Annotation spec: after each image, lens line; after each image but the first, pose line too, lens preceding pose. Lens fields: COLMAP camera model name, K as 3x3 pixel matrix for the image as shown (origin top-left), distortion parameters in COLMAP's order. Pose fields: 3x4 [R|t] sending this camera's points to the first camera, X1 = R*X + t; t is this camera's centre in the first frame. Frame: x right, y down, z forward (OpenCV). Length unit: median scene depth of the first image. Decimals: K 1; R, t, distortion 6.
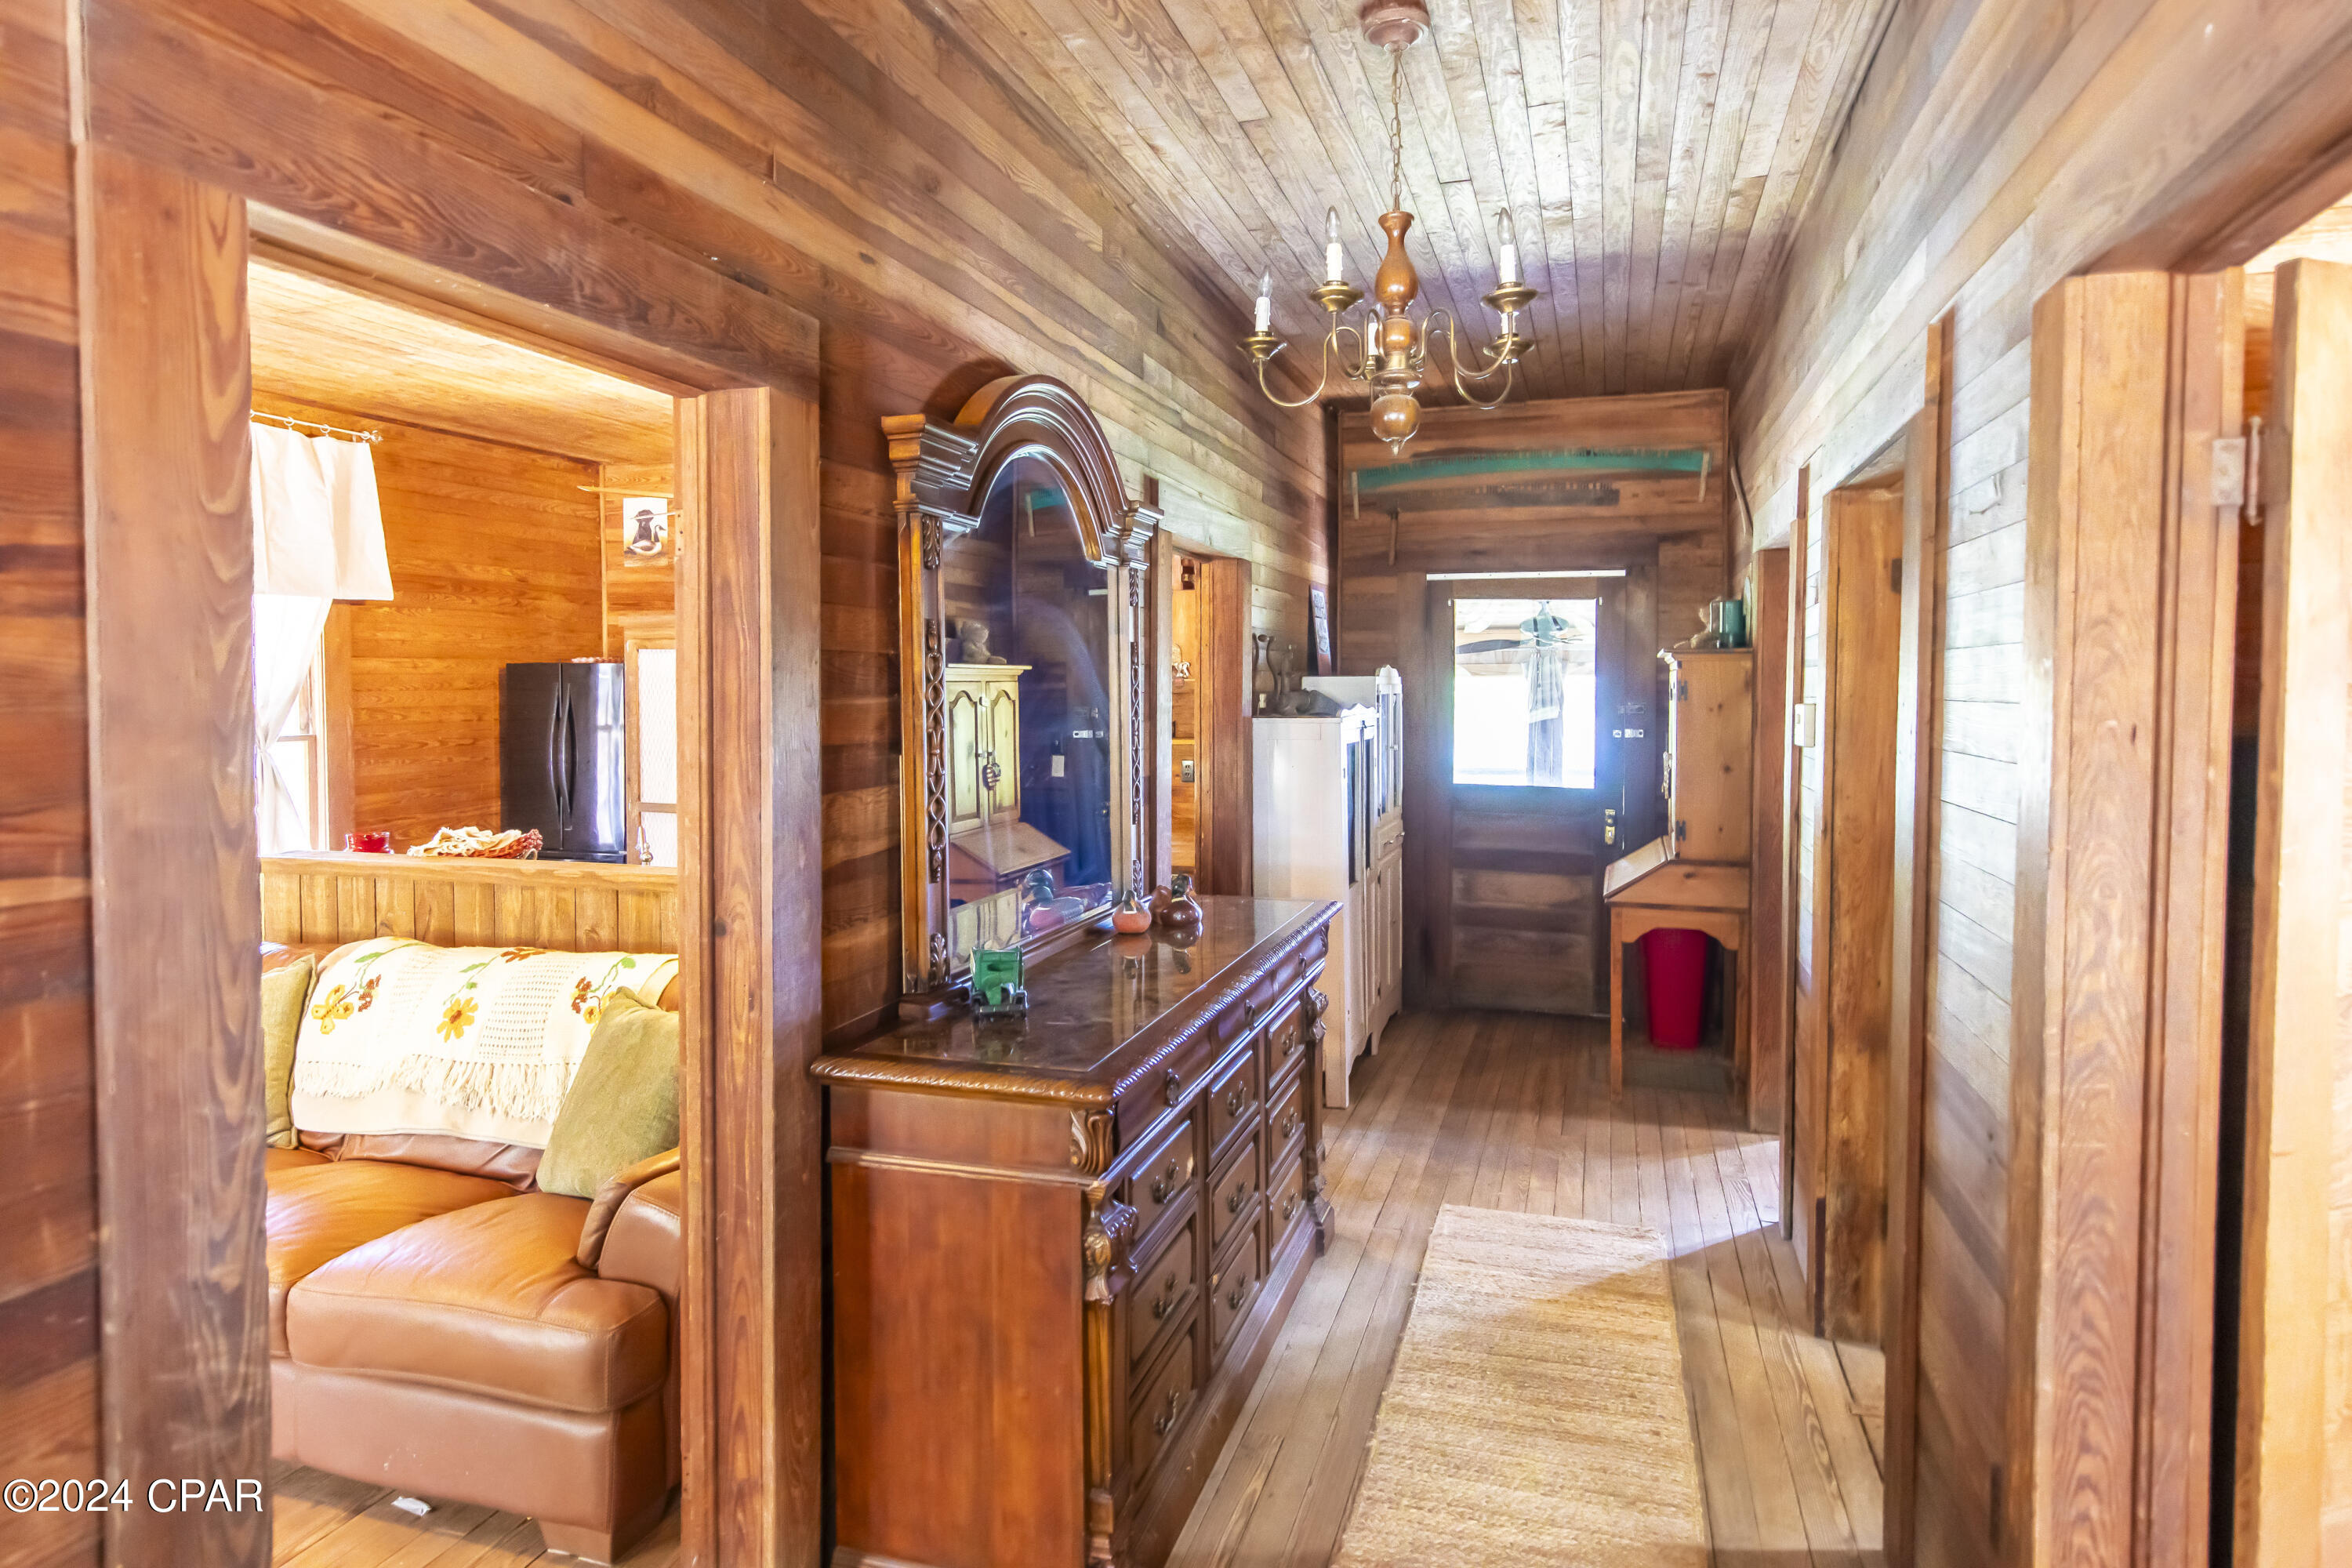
lens RADIAL K [[1308.7, 0, 1181.8], [0, 1308.7, 734.6], [0, 0, 1]] dist [0.009750, -0.000379]
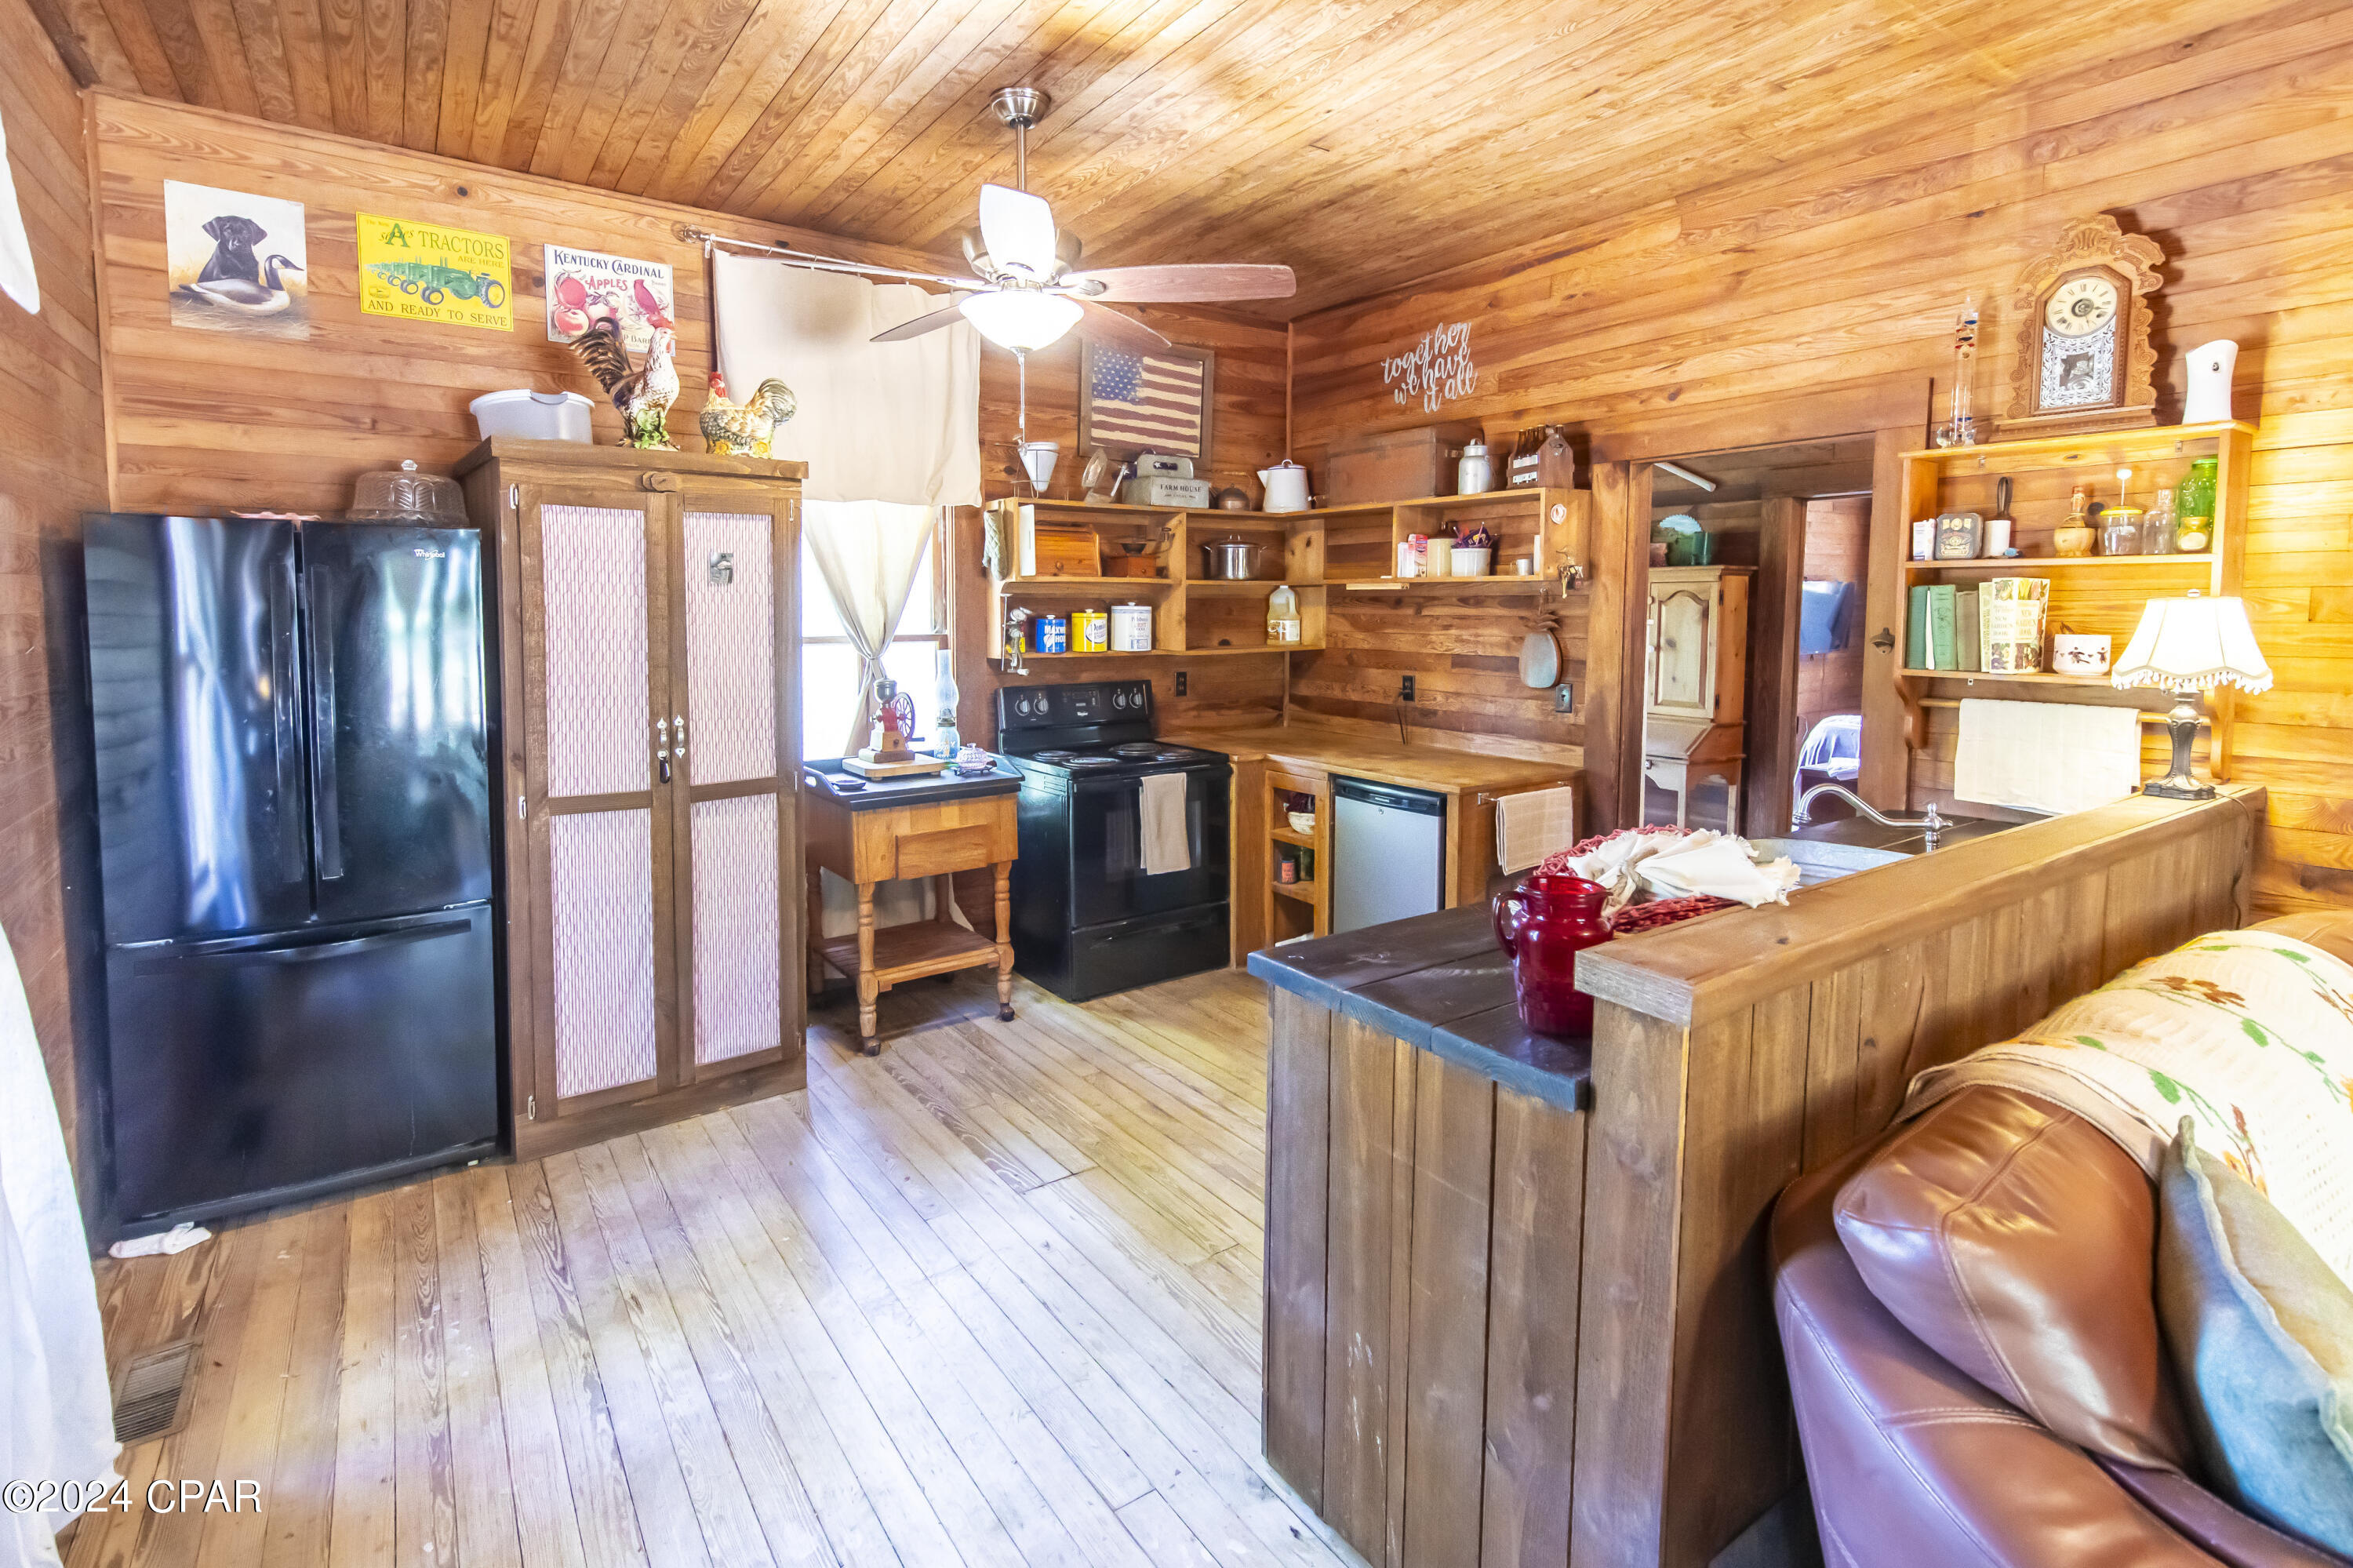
lens RADIAL K [[1106.0, 0, 1158.2], [0, 1106.0, 687.4], [0, 0, 1]] dist [0.005784, -0.001119]
pose [[0.611091, -0.053630, 0.789741, -0.656731], [0.024937, 0.998511, 0.048512, -0.009141], [-0.791167, -0.009952, 0.611519, 0.578631]]
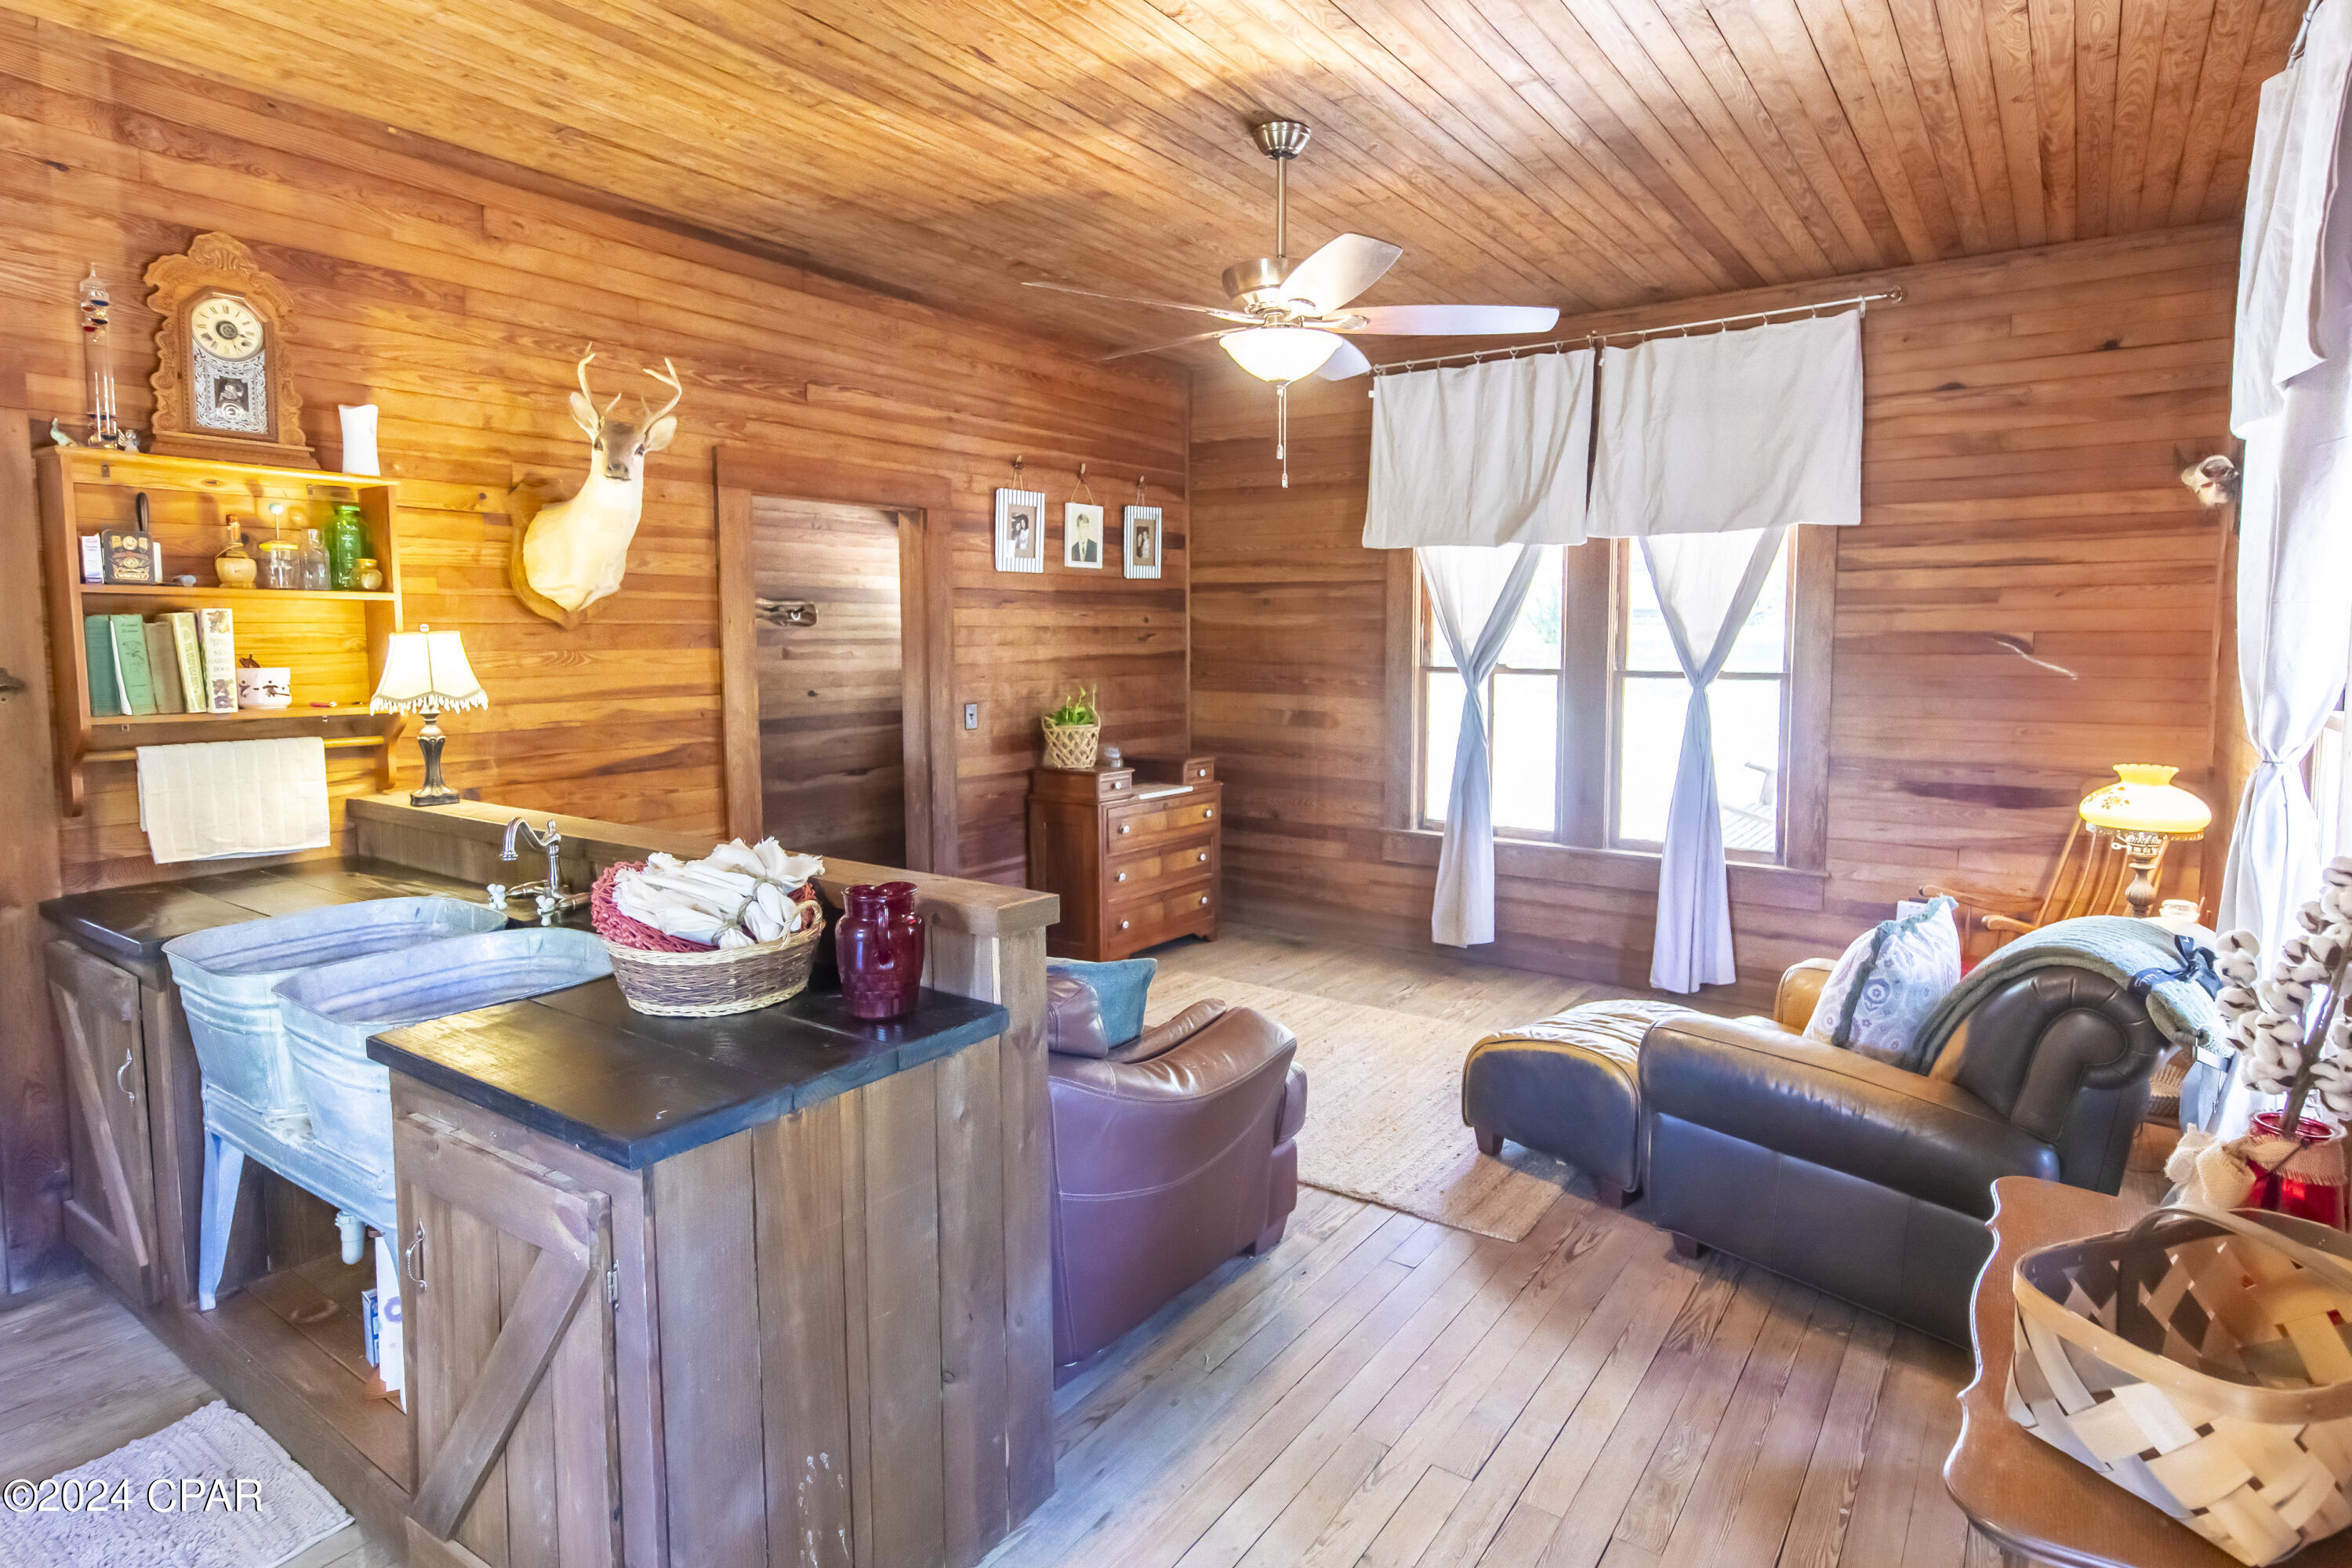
lens RADIAL K [[1237.0, 0, 1215.3], [0, 1237.0, 733.0], [0, 0, 1]] dist [0.002653, 0.000970]
pose [[-0.957792, -0.020290, 0.286744, -0.577382], [0.012597, 0.993585, 0.112383, -0.024603], [-0.287185, 0.111252, -0.951393, 0.929070]]
